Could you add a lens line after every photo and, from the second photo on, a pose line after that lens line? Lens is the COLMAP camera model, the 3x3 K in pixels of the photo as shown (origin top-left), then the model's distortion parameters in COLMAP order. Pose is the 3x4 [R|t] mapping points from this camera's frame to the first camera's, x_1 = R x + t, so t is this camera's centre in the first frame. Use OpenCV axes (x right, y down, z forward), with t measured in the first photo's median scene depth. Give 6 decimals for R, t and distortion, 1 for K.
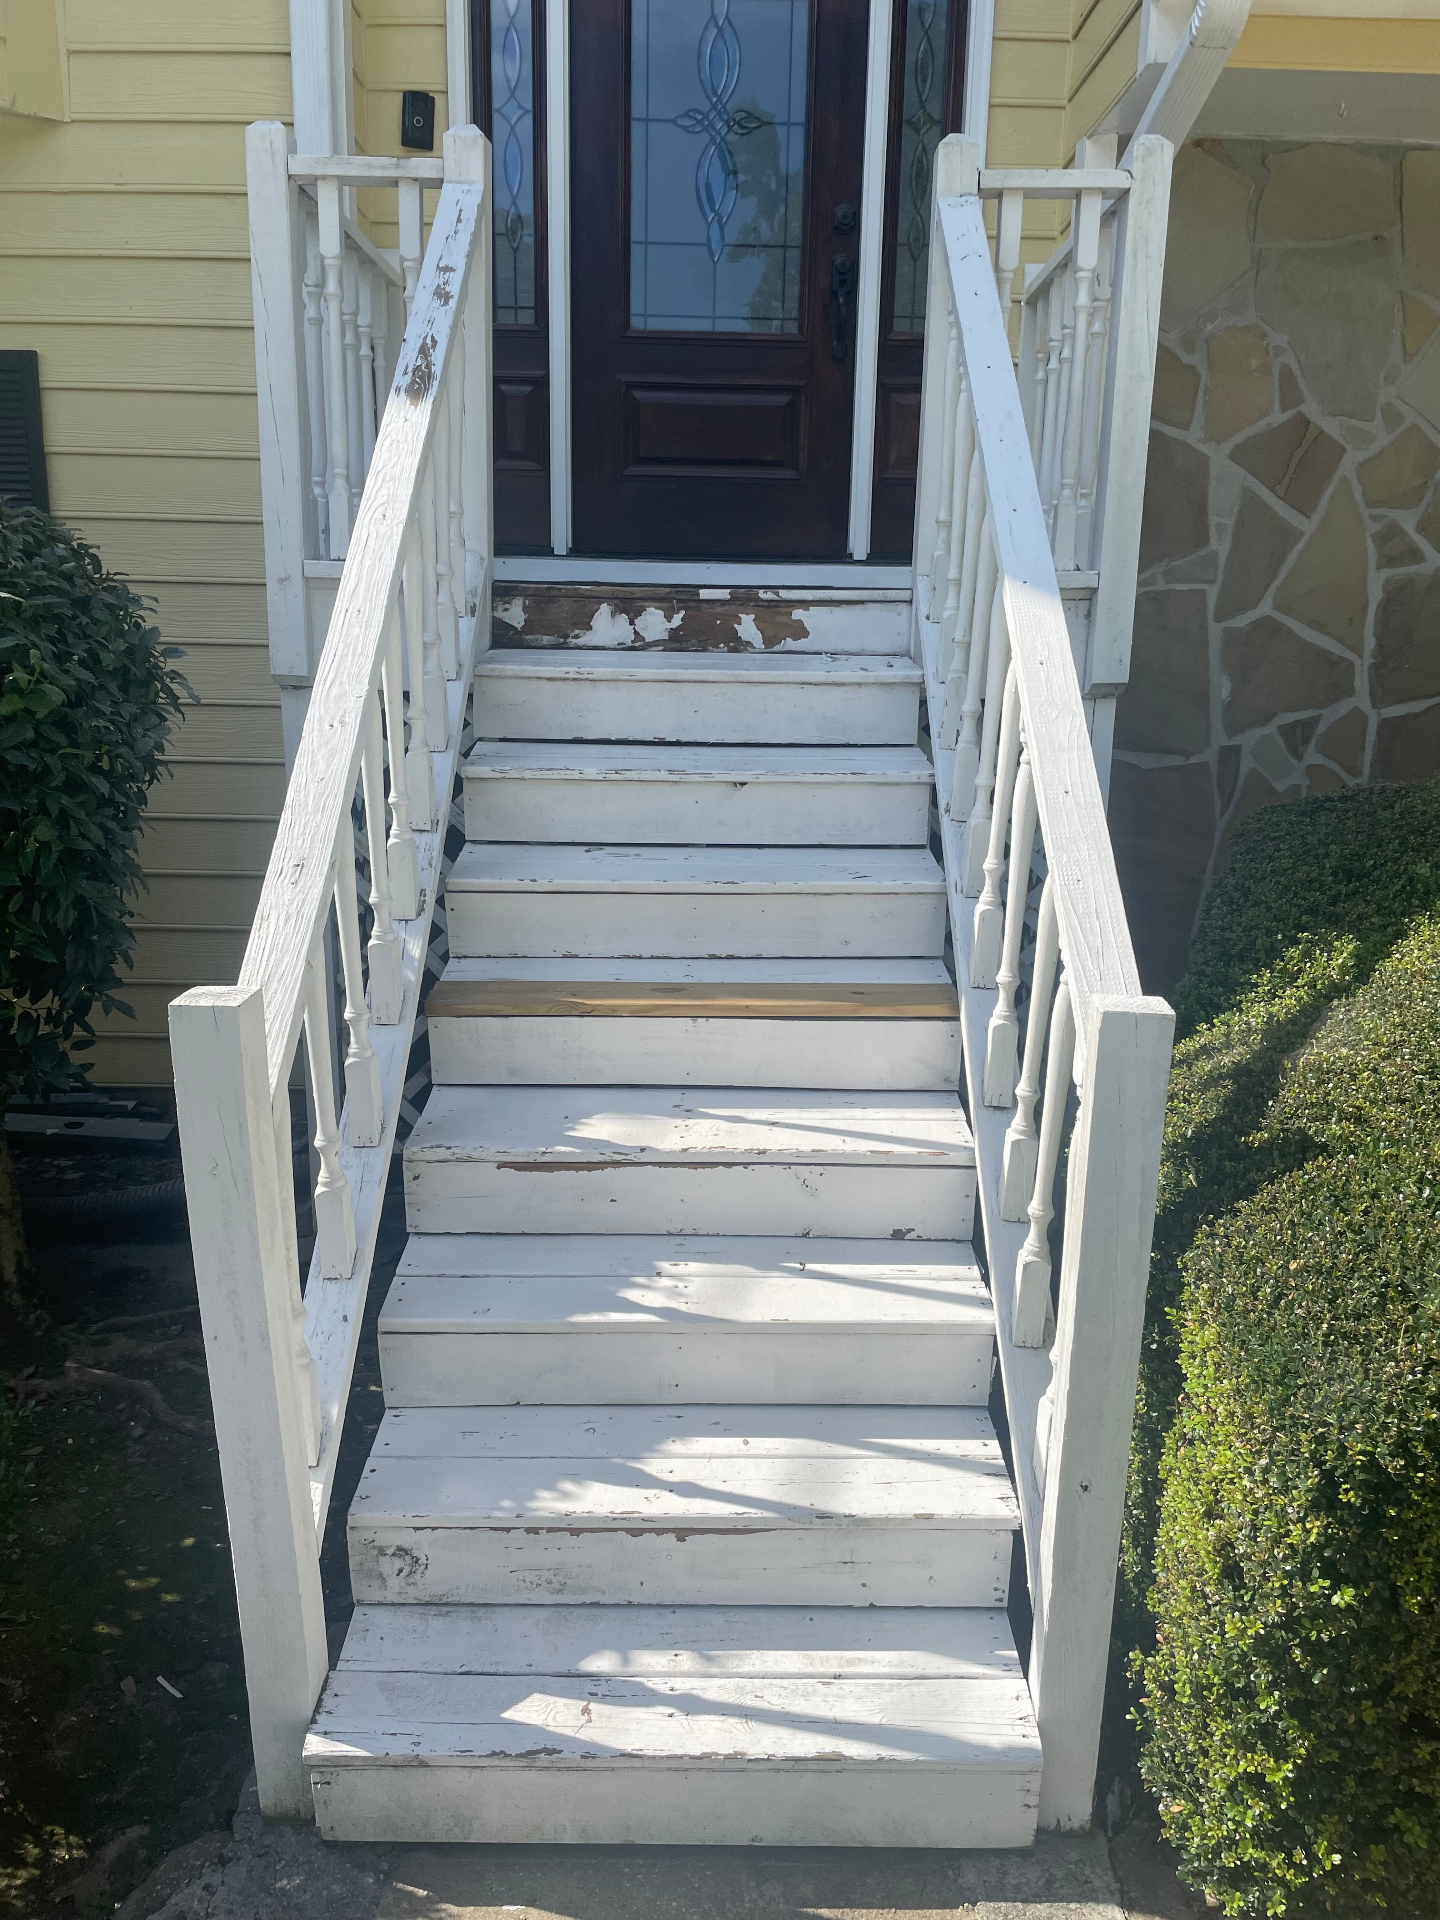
lens RADIAL K [[1433.4, 0, 706.3], [0, 1433.4, 954.8], [0, 0, 1]] dist [0.073827, -0.059616]
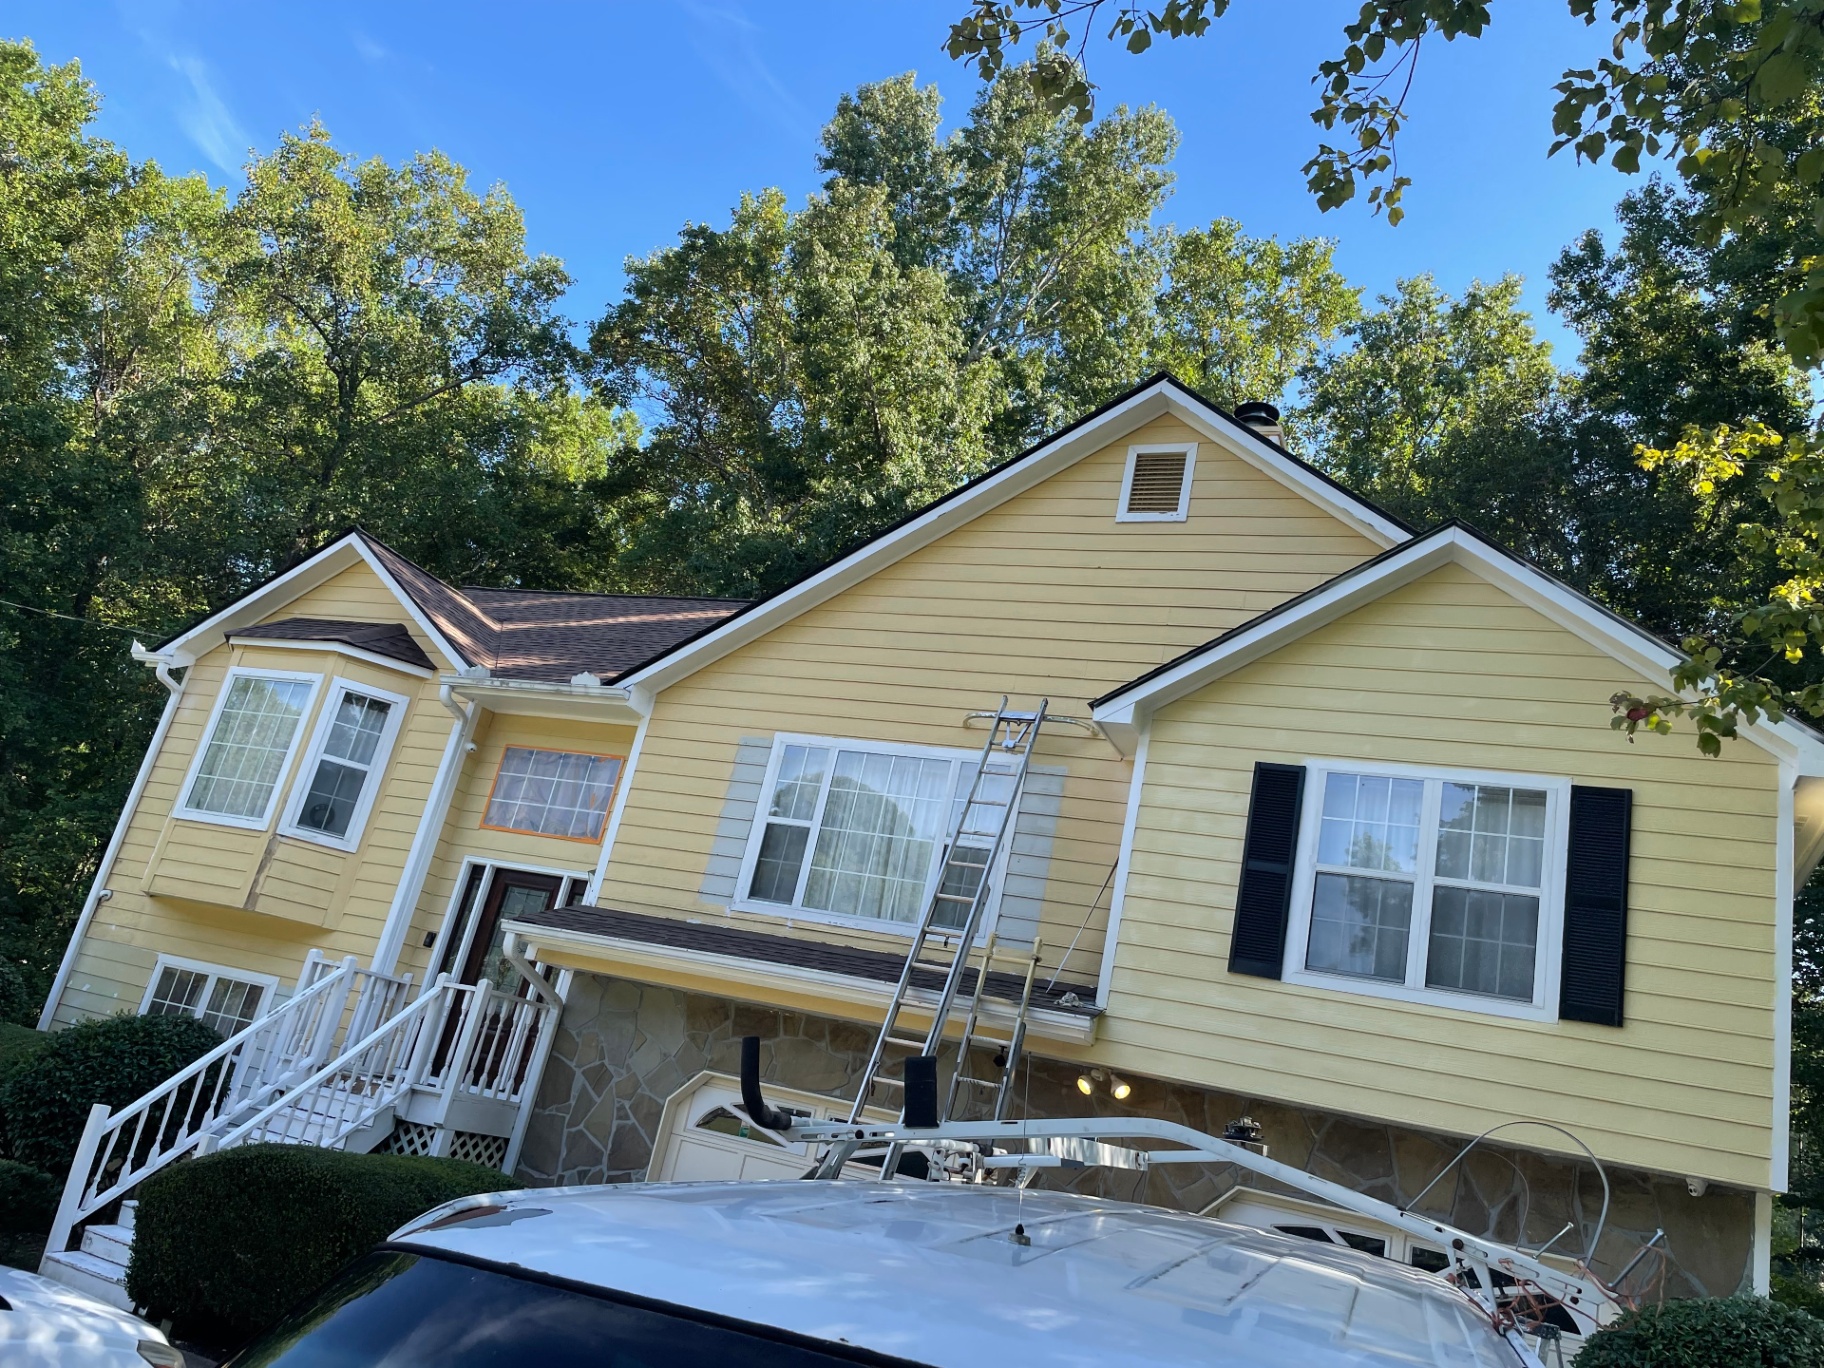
lens RADIAL K [[1361.7, 0, 914.4], [0, 1361.7, 707.2], [0, 0, 1]] dist [0.073827, -0.059616]
pose [[0.911716, 0.049970, -0.407770, 2.113033], [-0.270122, 0.820762, -0.503374, 0.279687], [0.309528, 0.569081, 0.761800, -1.379574]]
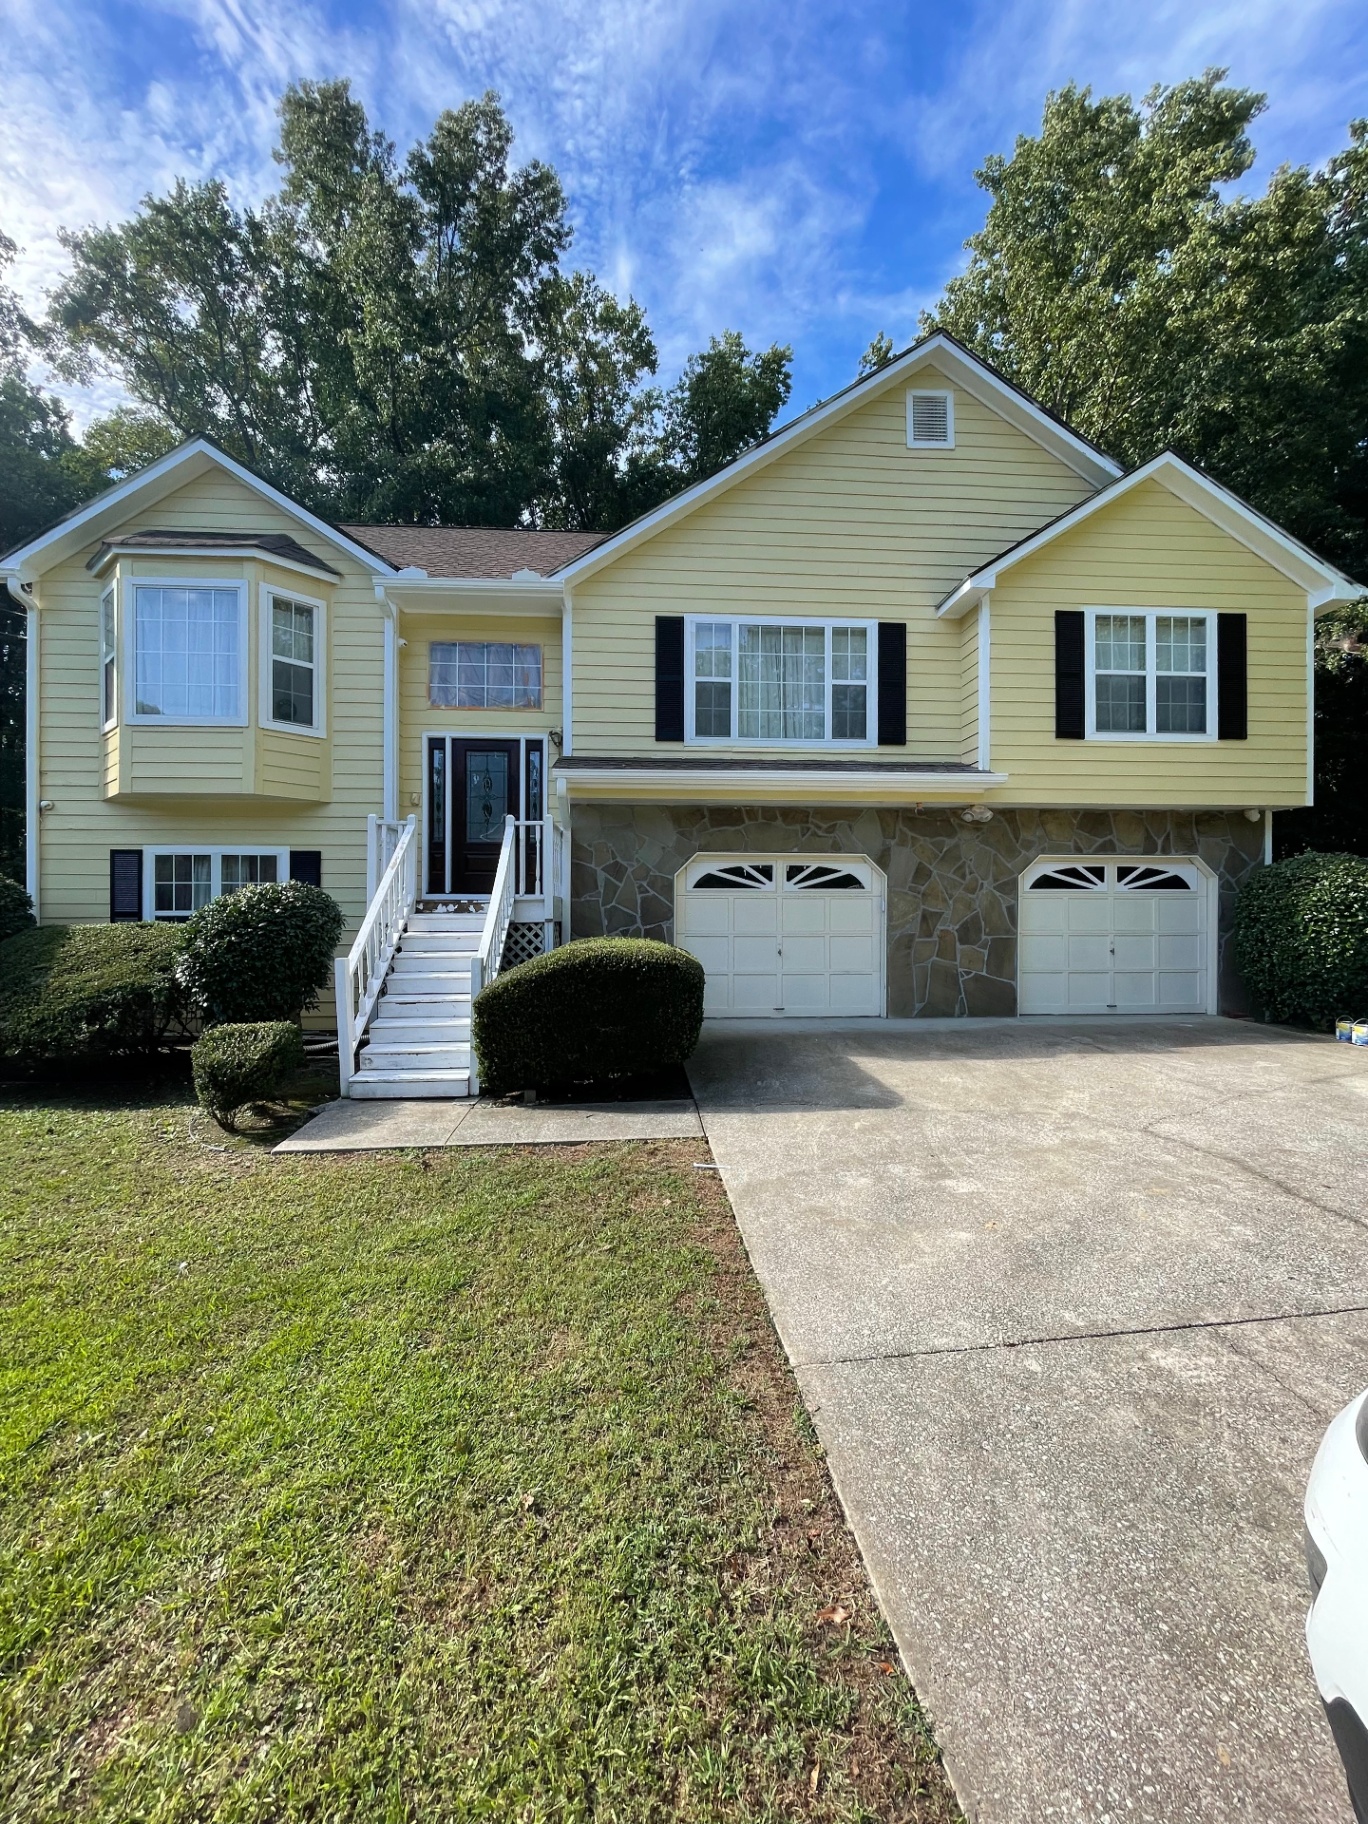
lens RADIAL K [[734.1, 0, 684.0], [0, 734.1, 912.0], [0, 0, 1]] dist [-0.002933, -0.000690]
pose [[0.998273, -0.017581, 0.056053, 0.482754], [0.030176, 0.972125, -0.232512, 0.297343], [-0.050403, 0.233802, 0.970977, -1.113148]]
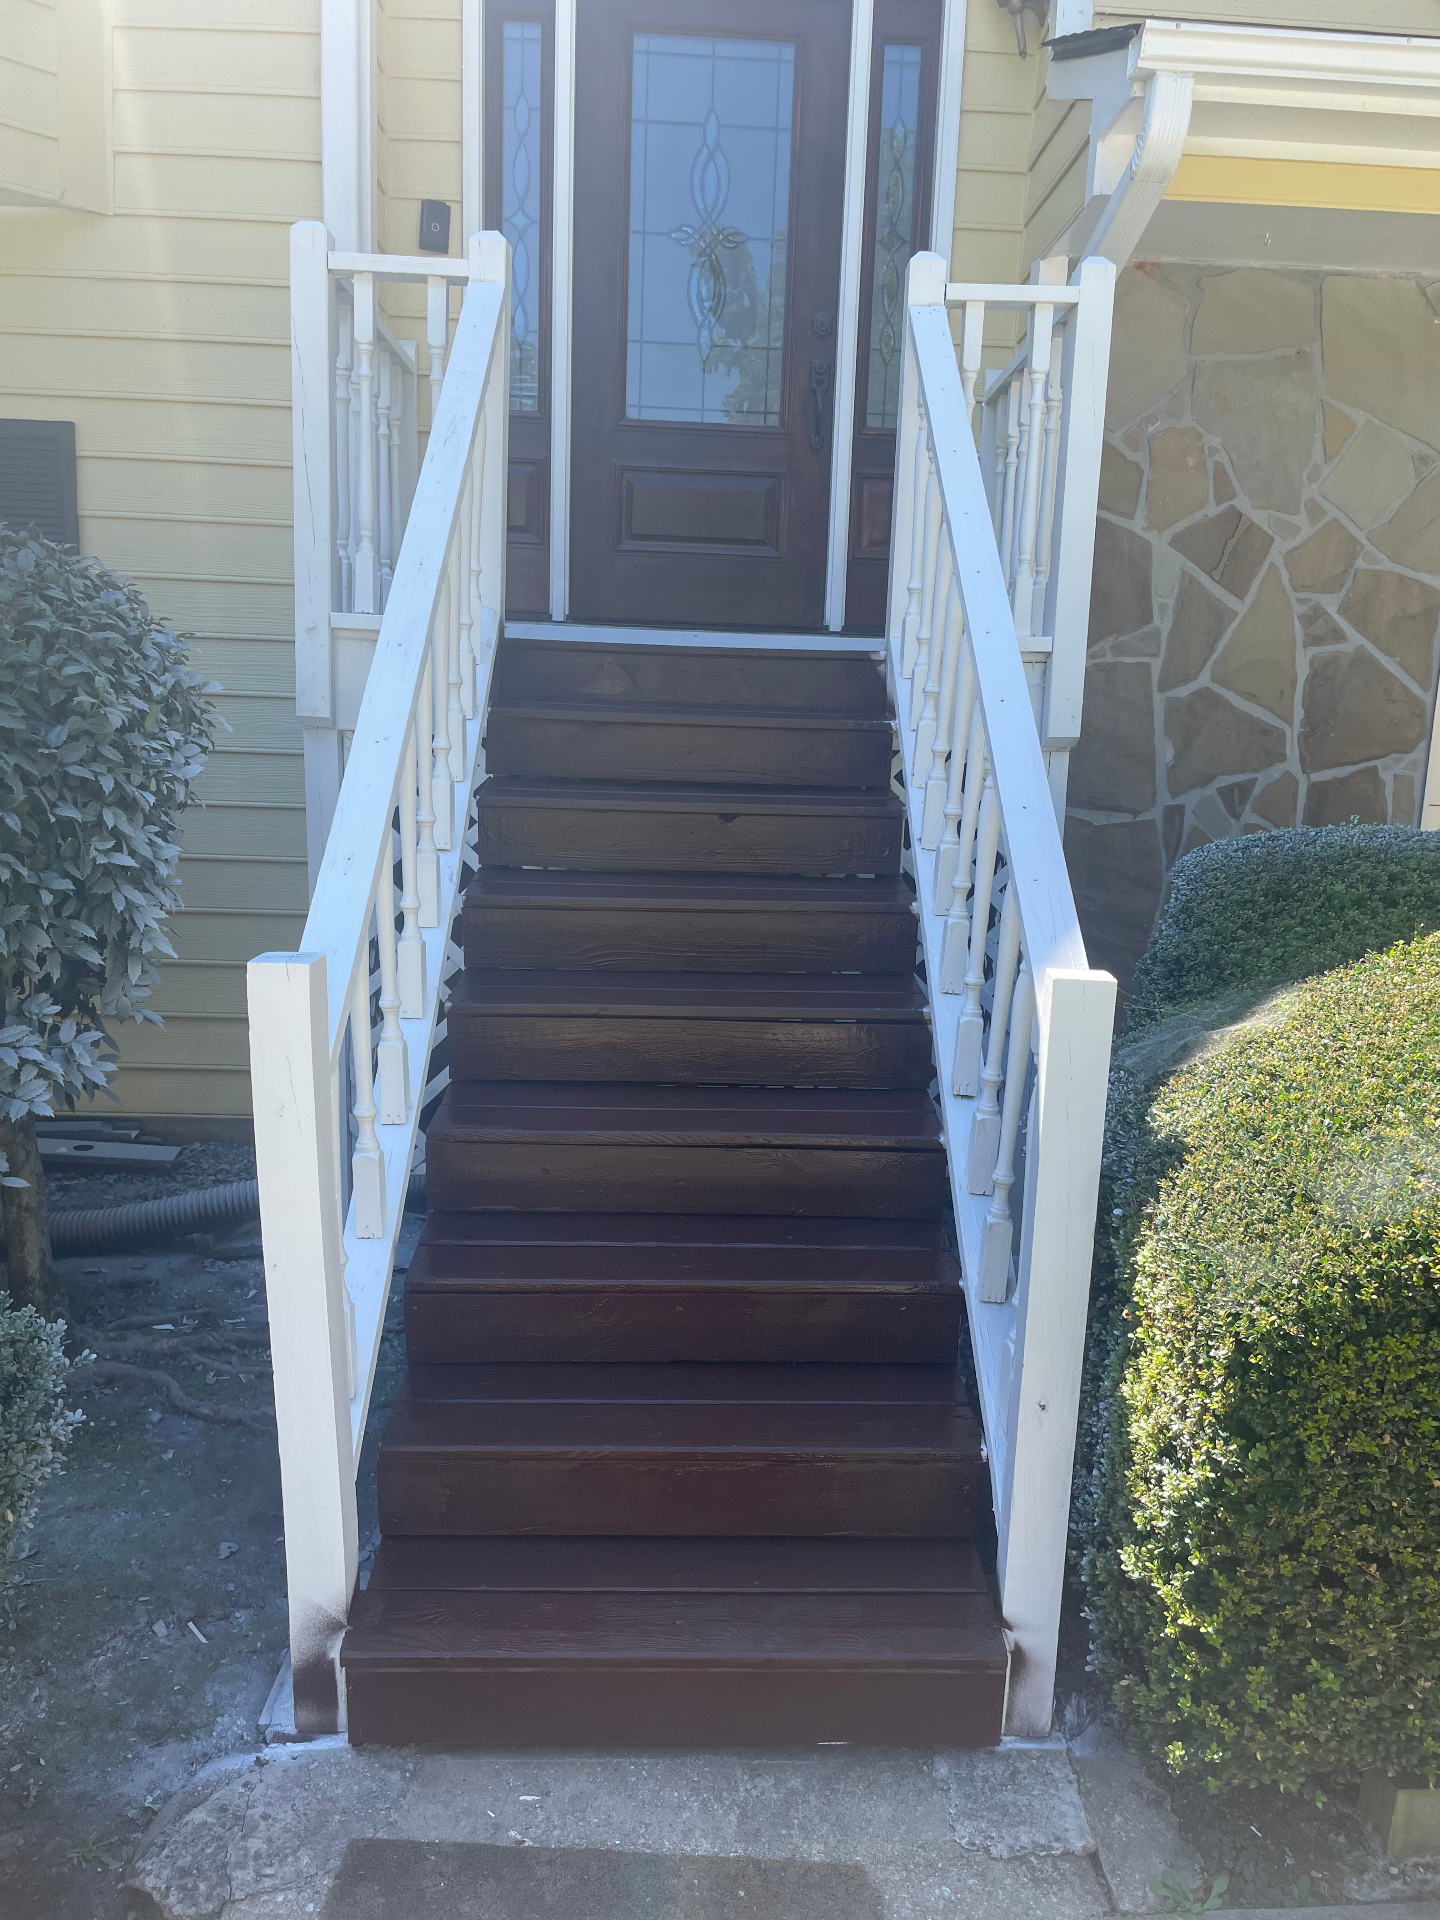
lens RADIAL K [[1444.1, 0, 720.0], [0, 1444.1, 960.0], [0, 0, 1]] dist [0.063887, -0.004791]
pose [[0.999298, 0.011074, 0.035780, -0.017668], [-0.008808, 0.997983, -0.062873, 0.045590], [-0.036404, 0.062513, 0.997380, -0.073206]]
